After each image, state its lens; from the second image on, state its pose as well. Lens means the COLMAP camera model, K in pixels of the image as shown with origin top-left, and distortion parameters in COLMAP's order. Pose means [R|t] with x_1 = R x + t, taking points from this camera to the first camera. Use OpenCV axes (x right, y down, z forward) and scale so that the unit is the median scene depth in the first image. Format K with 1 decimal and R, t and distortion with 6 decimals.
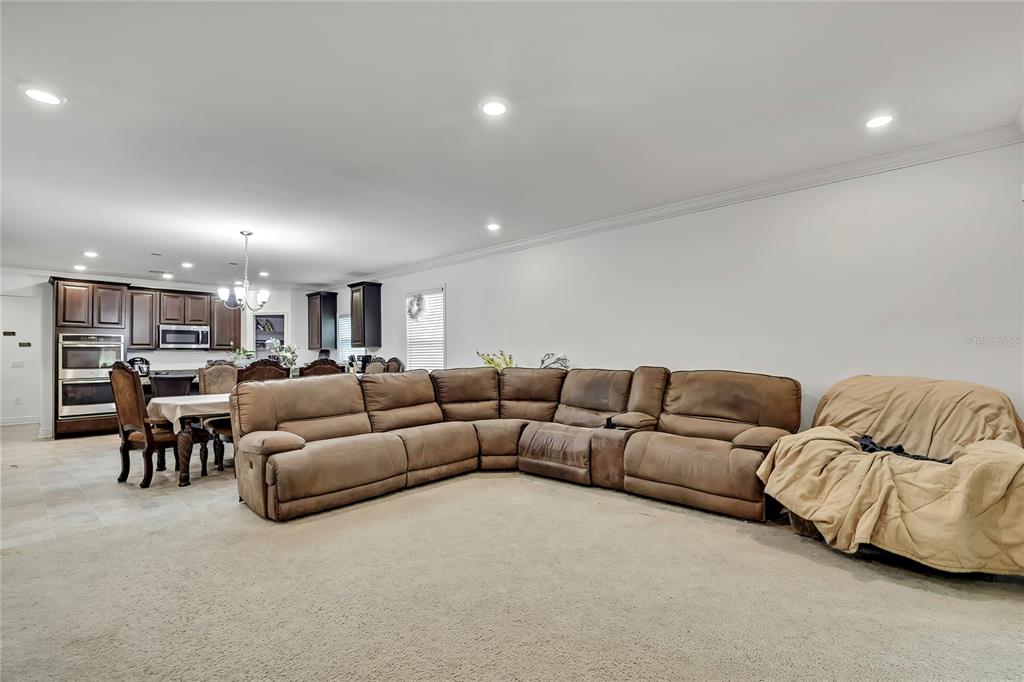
lens RADIAL K [[448.6, 0, 515.2], [0, 448.6, 351.9], [0, 0, 1]] dist [-0.010383, -0.000333]
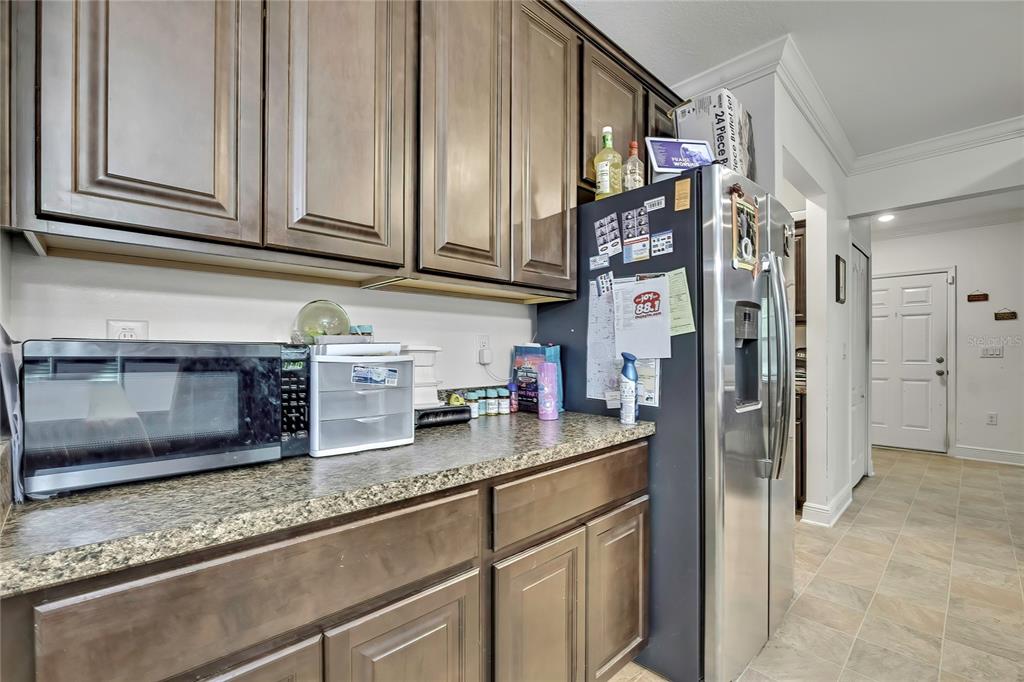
lens RADIAL K [[448.6, 0, 515.2], [0, 448.6, 351.9], [0, 0, 1]] dist [-0.010383, -0.000333]
pose [[-0.089958, 0.015689, -0.995822, -0.622768], [0.010997, 0.999831, 0.014759, 0.014464], [0.995885, -0.009623, -0.090115, 0.547111]]
